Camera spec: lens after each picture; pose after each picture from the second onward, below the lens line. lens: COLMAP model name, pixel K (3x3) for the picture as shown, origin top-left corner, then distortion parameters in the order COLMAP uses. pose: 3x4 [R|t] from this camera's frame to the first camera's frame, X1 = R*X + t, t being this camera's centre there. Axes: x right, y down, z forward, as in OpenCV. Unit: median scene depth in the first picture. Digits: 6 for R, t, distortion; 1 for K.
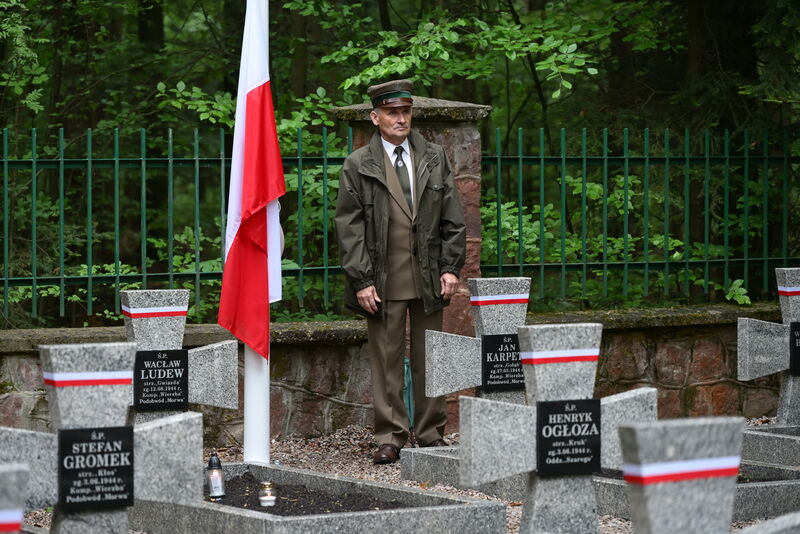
lens RADIAL K [[2757.2, 0, 400.7], [0, 2757.2, 268.1], [0, 0, 1]] dist [0.173703, 0.000000]
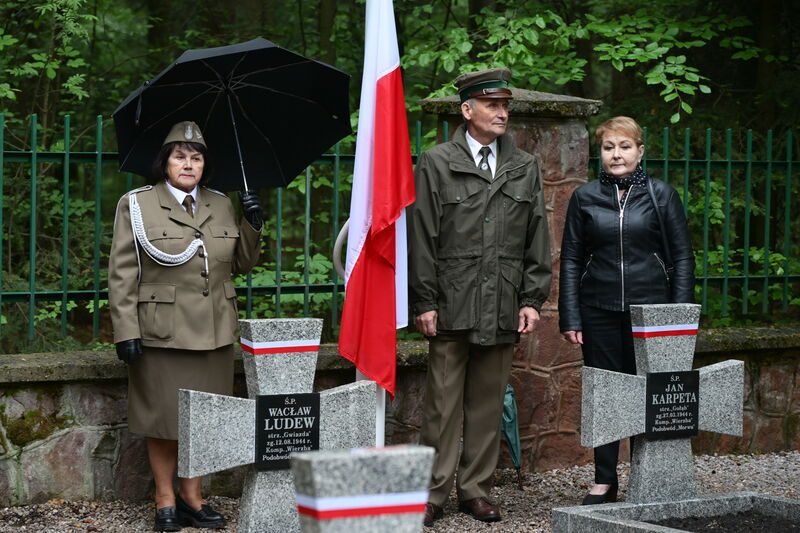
lens RADIAL K [[2290.3, 0, 398.7], [0, 2290.3, 267.8], [0, 0, 1]] dist [0.002741, 0.000000]
pose [[0.997425, 0.017237, 0.069620, -0.094427], [-0.018088, 0.999769, 0.011611, -0.014333], [-0.069404, -0.012840, 0.997506, 0.307859]]
